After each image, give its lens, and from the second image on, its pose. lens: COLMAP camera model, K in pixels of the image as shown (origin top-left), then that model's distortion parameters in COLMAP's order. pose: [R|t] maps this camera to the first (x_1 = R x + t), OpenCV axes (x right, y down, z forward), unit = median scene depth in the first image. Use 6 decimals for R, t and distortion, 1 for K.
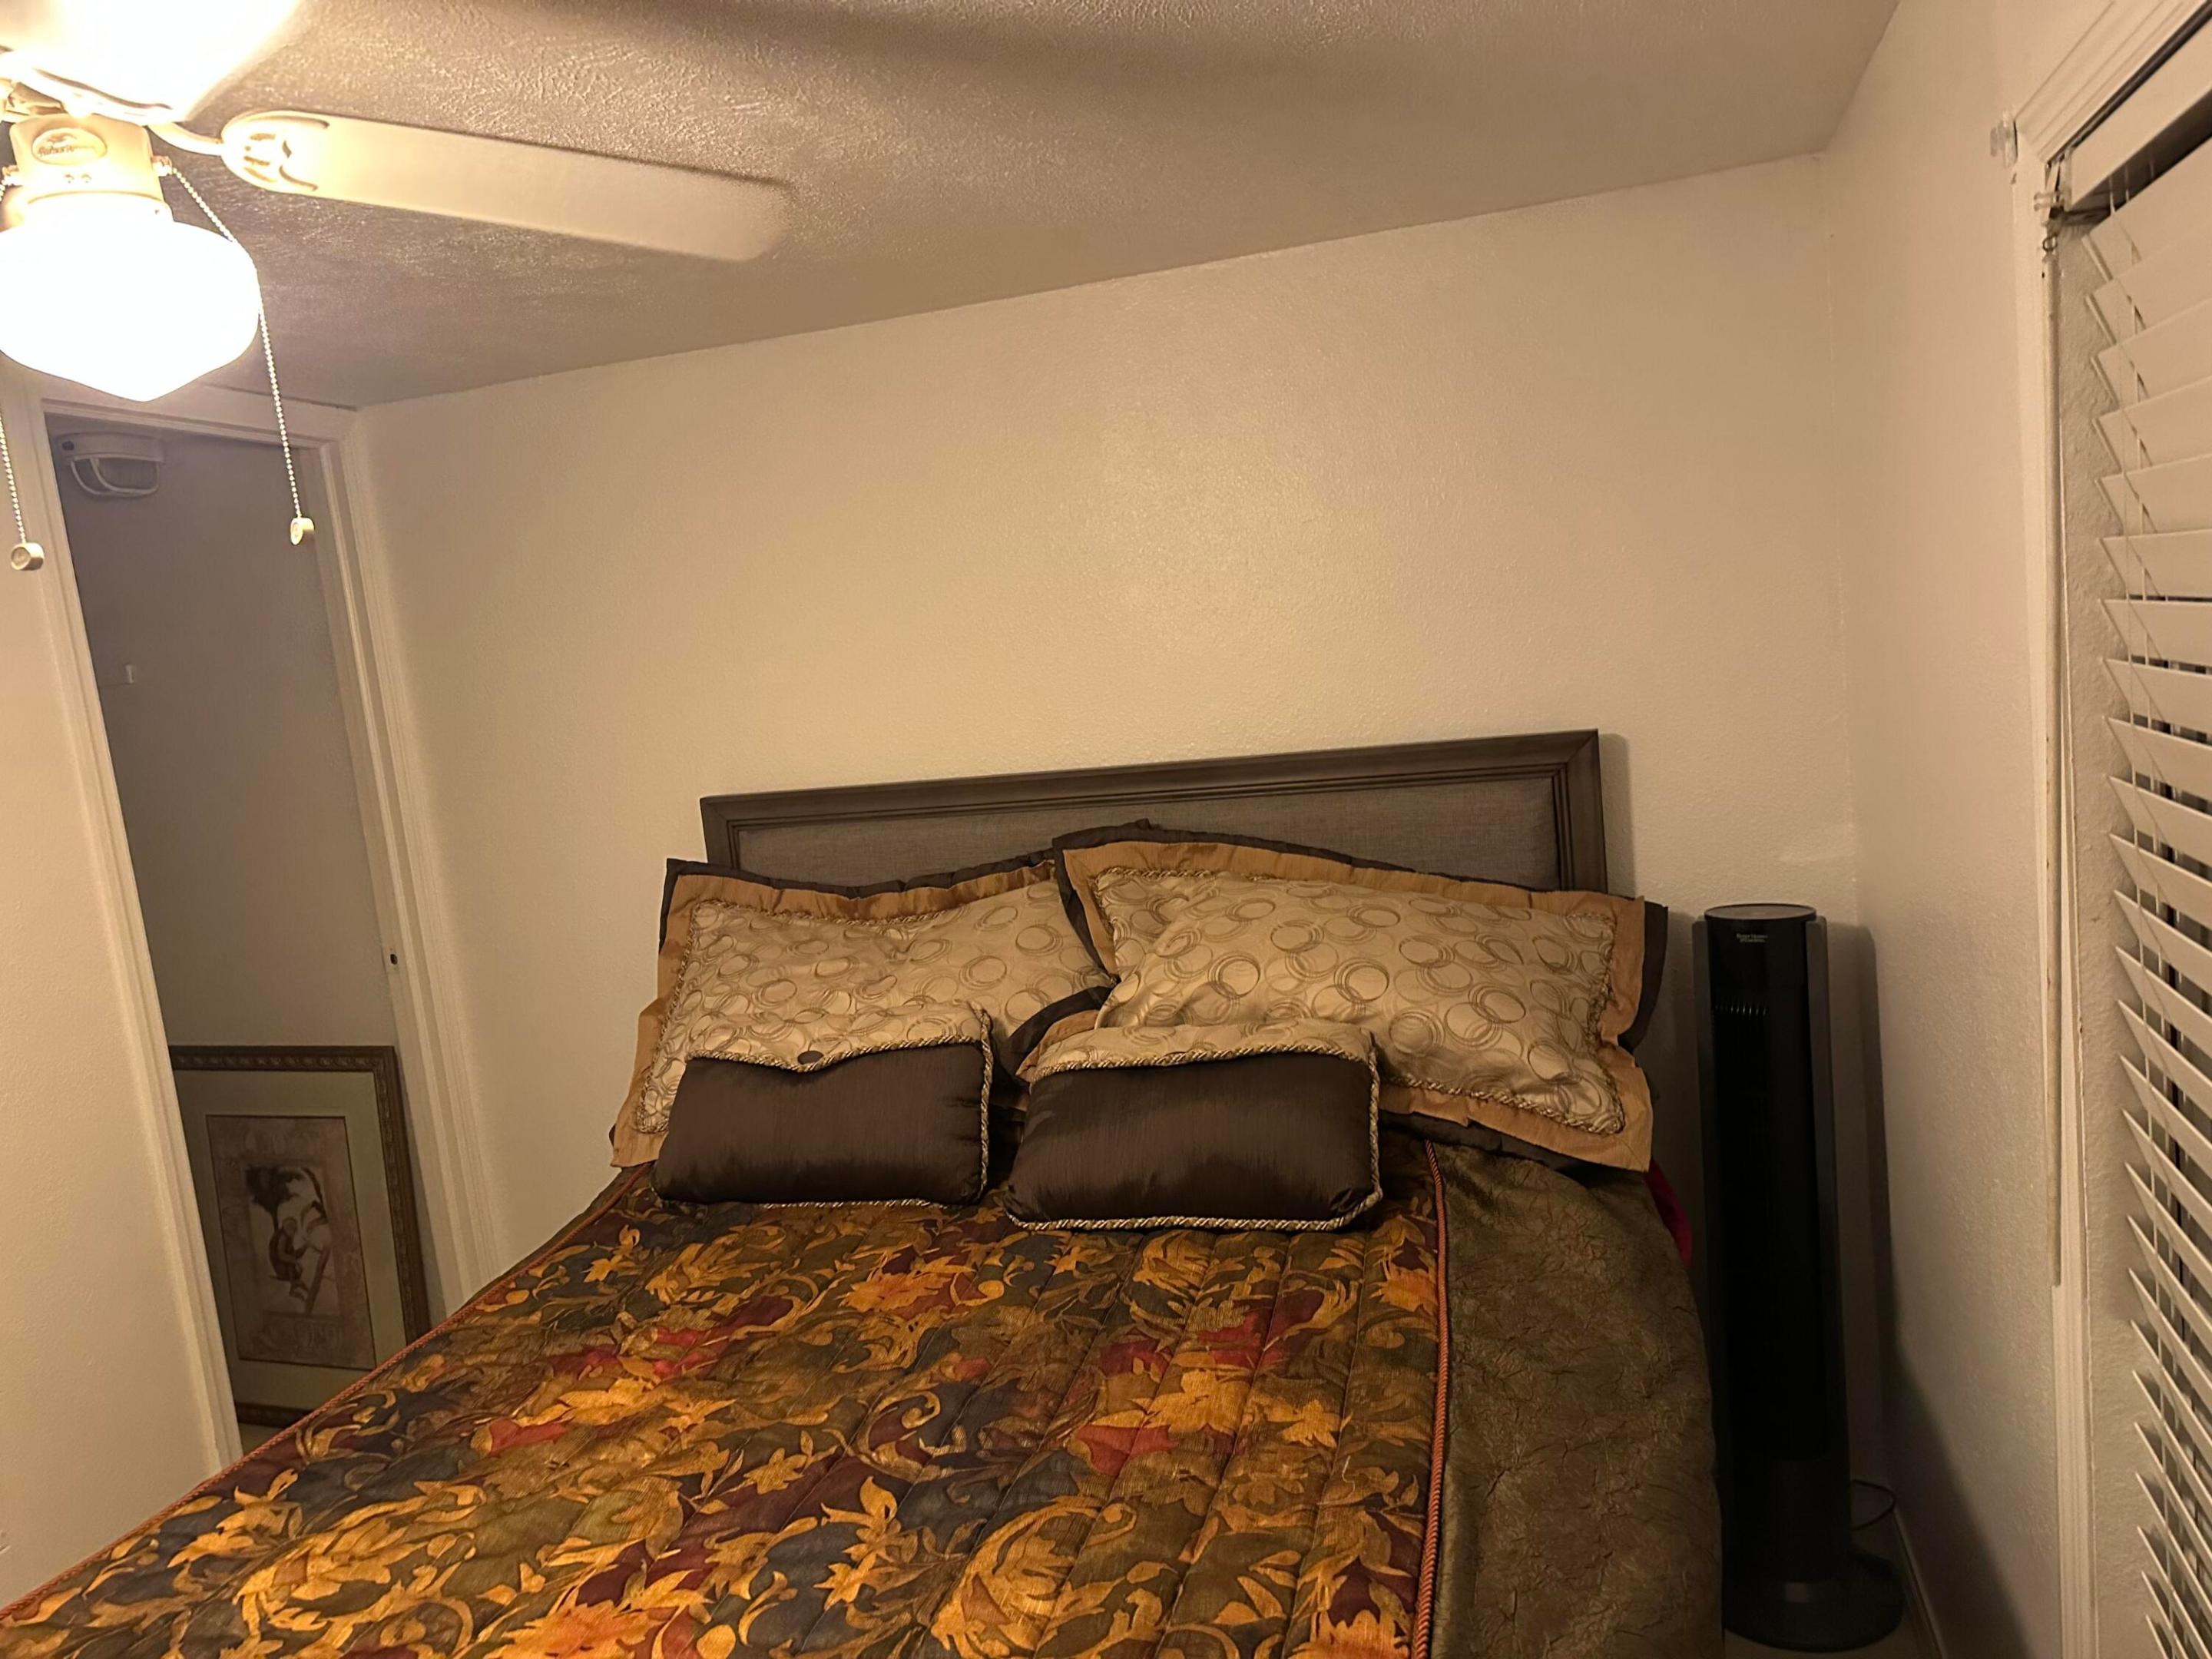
lens RADIAL K [[1559.6, 0, 1097.6], [0, 1559.6, 837.8], [0, 0, 1]] dist [0.149788, -0.224768]
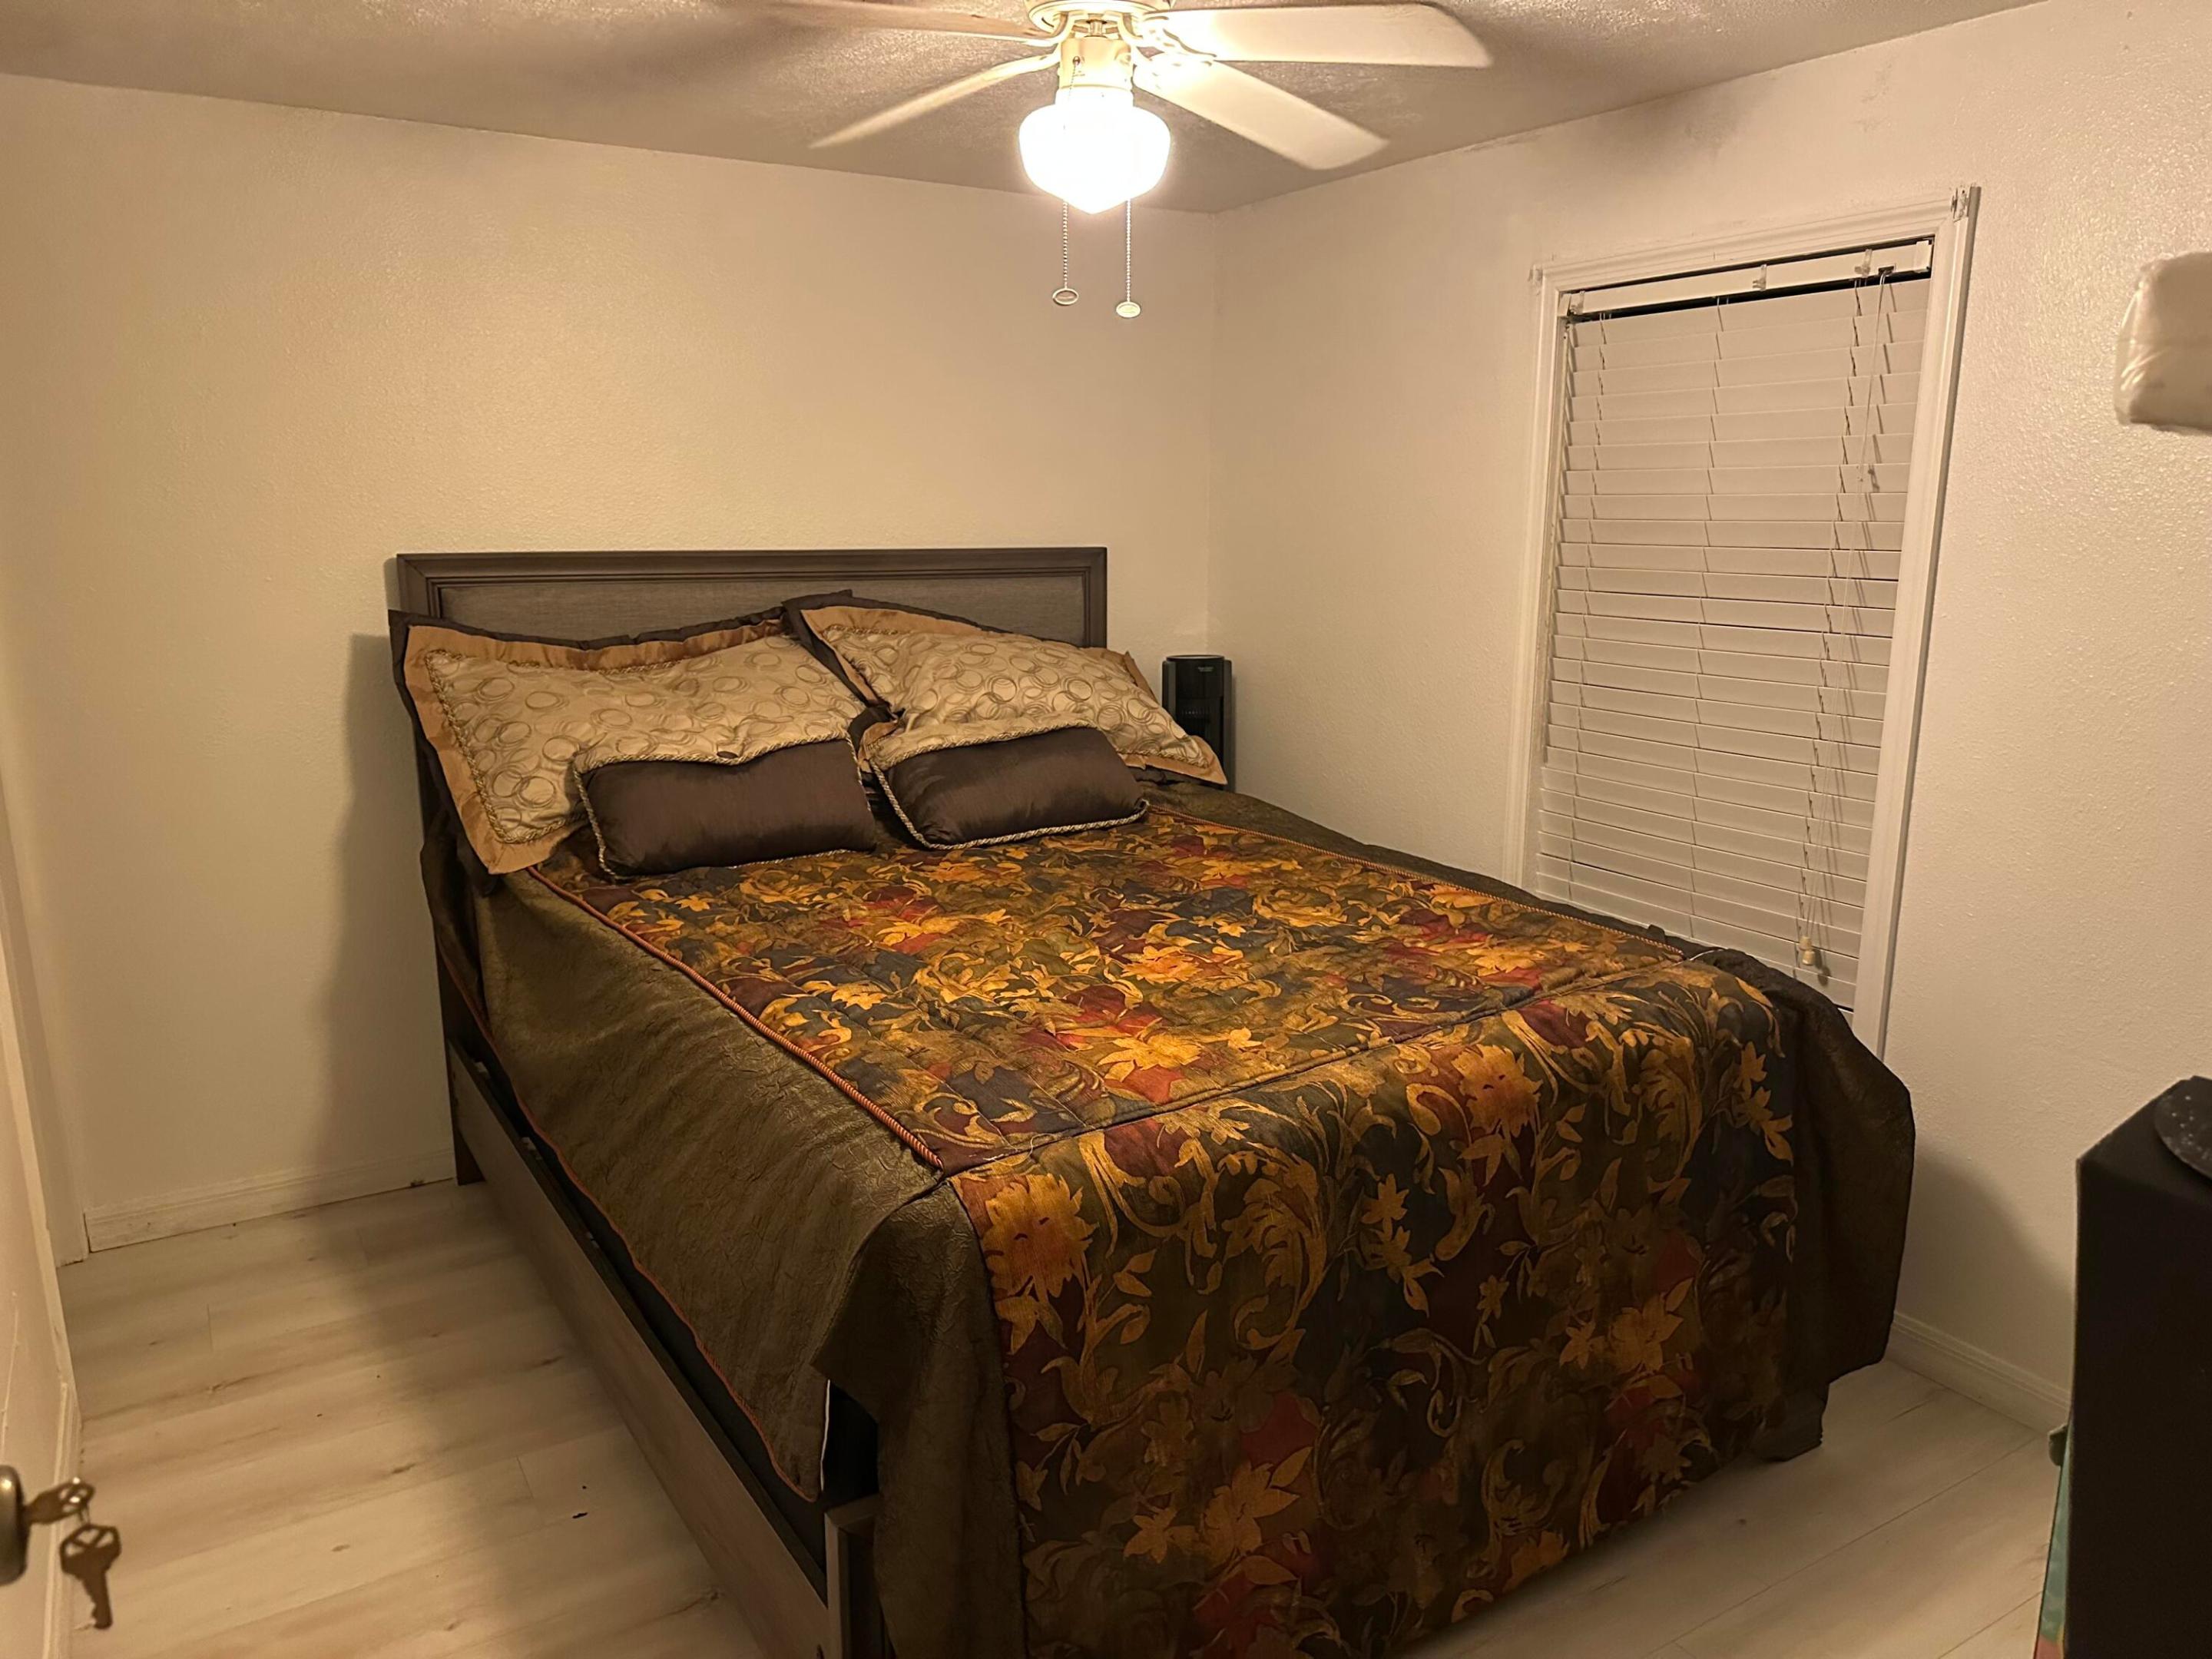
lens RADIAL K [[1565.5, 0, 1118.7], [0, 1565.5, 837.5], [0, 0, 1]] dist [0.190037, -0.453790]
pose [[0.639079, -0.058741, 0.766894, -0.932364], [0.026425, 0.998168, 0.054435, 0.141083], [-0.768687, -0.014523, 0.639461, -0.050253]]
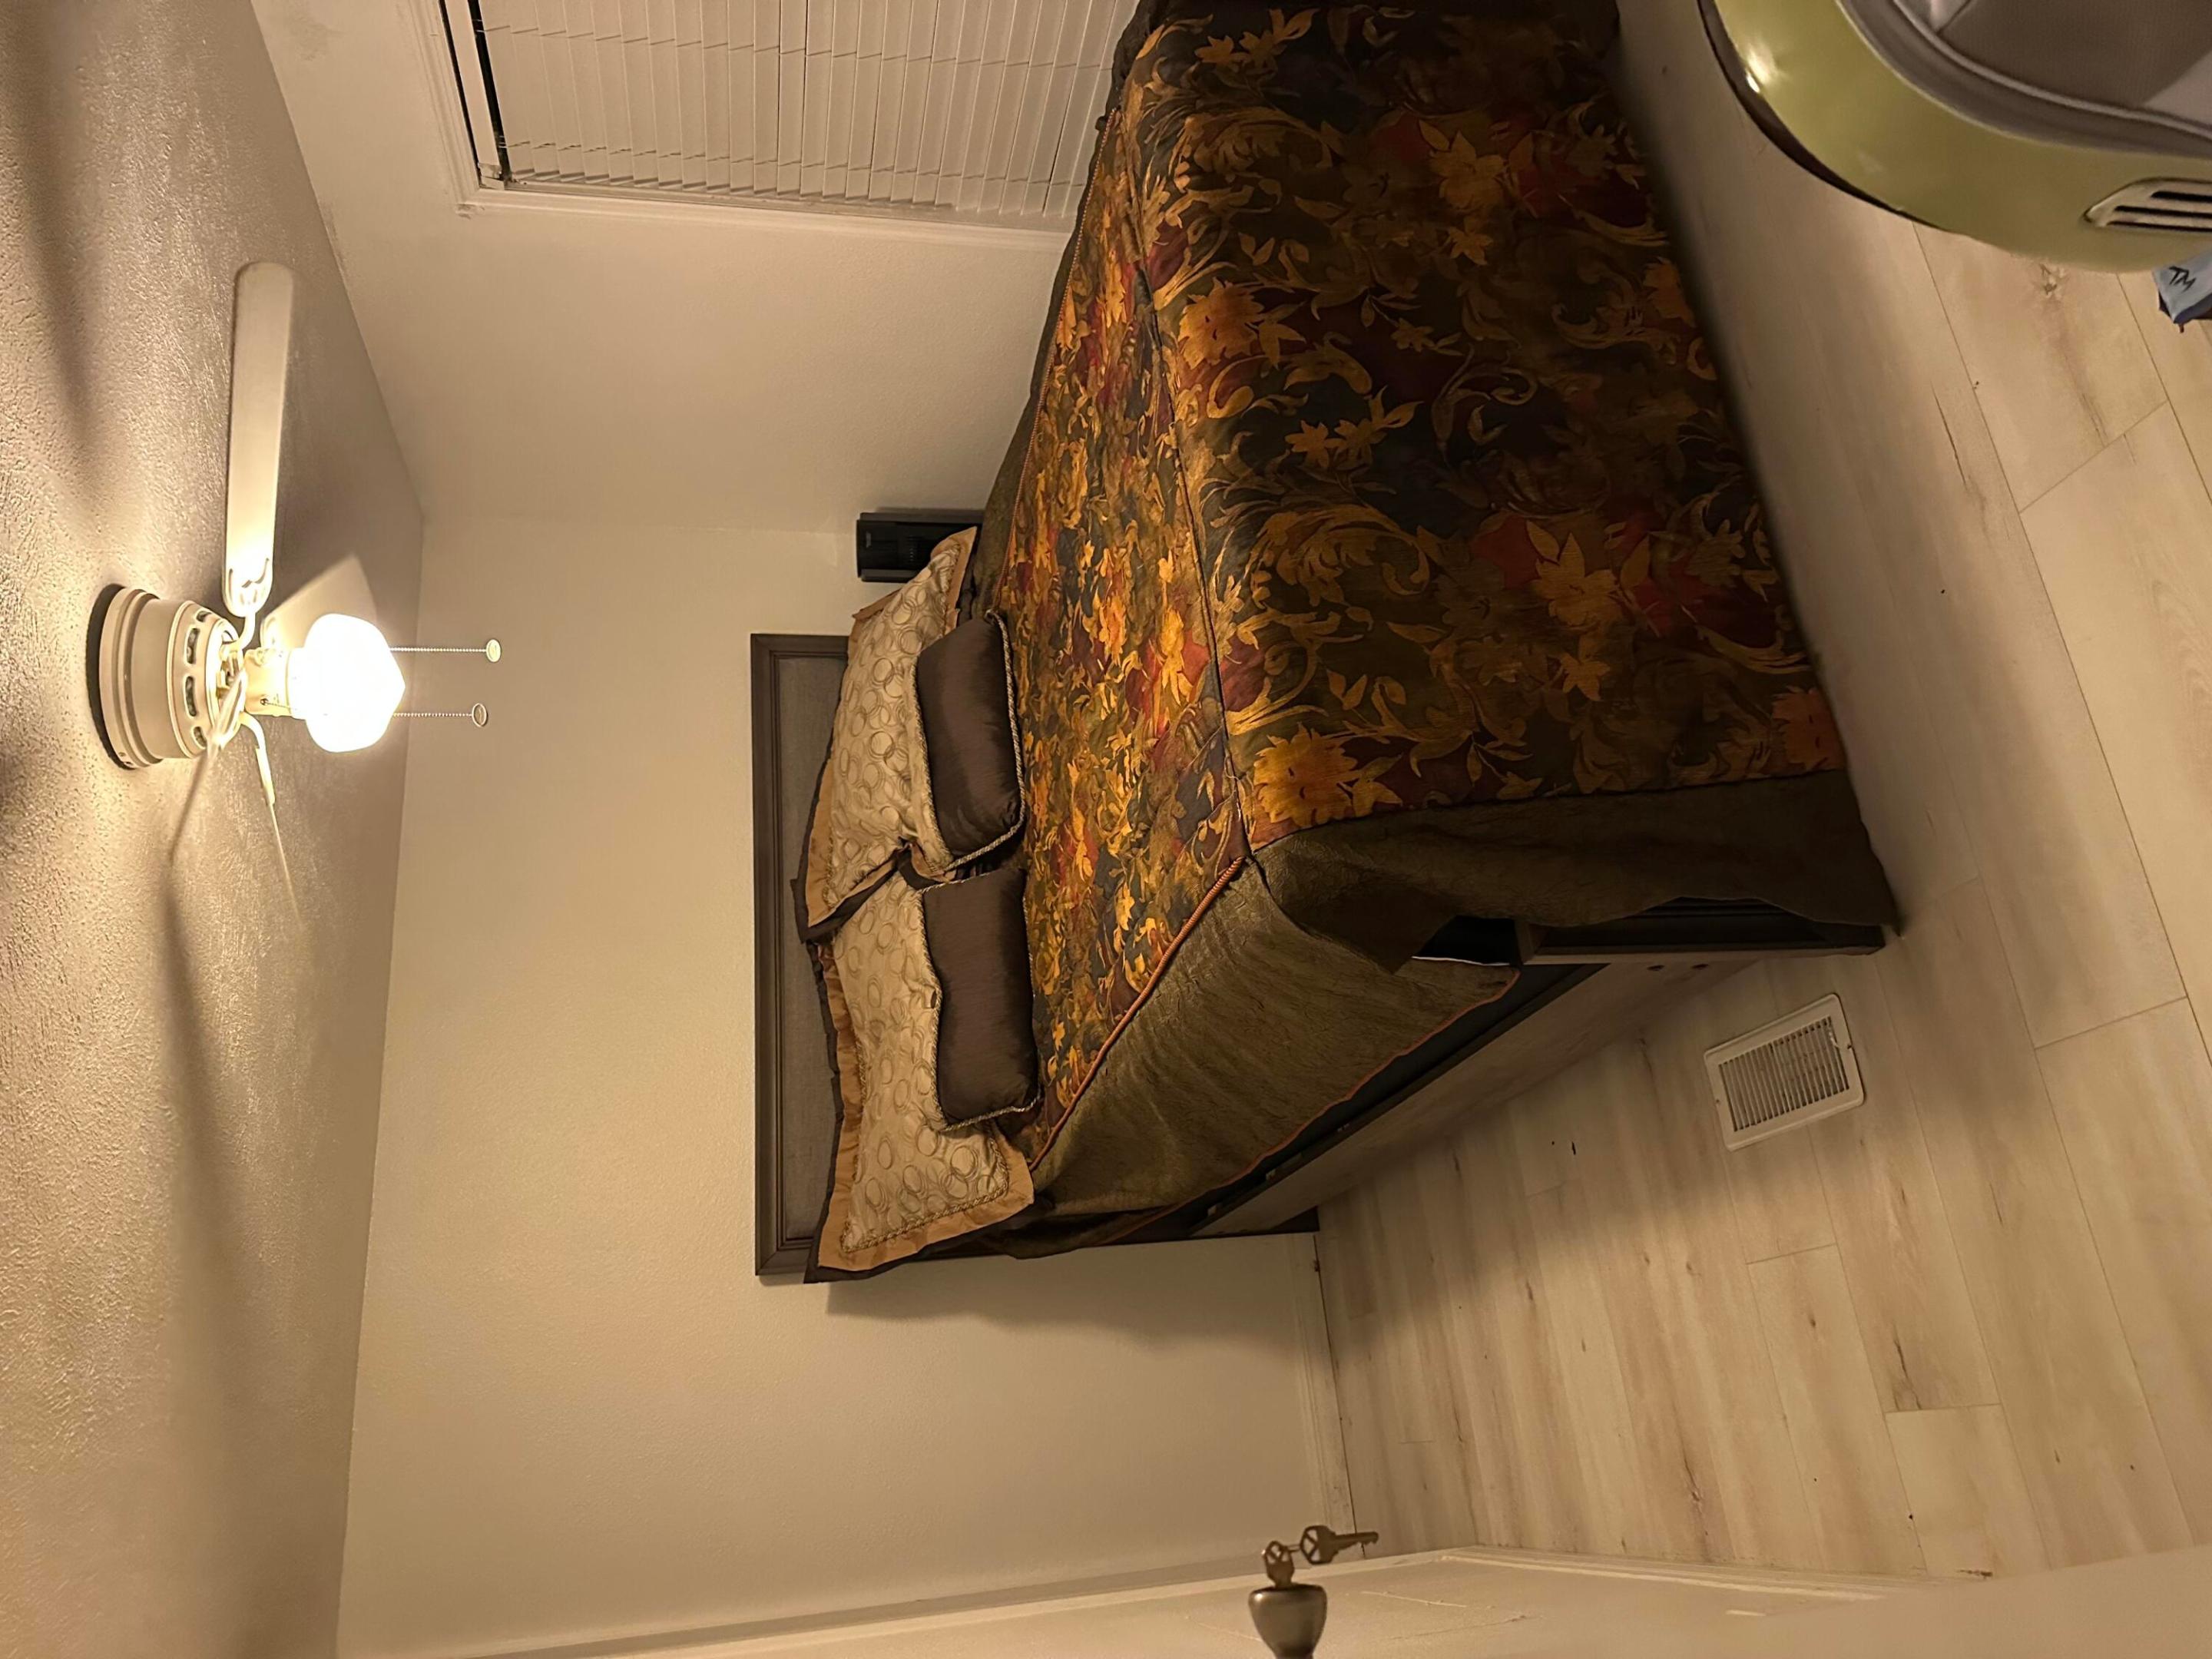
lens RADIAL K [[1565.5, 0, 1118.7], [0, 1565.5, 837.5], [0, 0, 1]] dist [0.190037, -0.453790]
pose [[-0.053560, -0.758372, 0.649618, -0.963619], [0.997593, -0.011953, 0.068296, 0.204386], [-0.044029, 0.651712, 0.757187, -0.154780]]
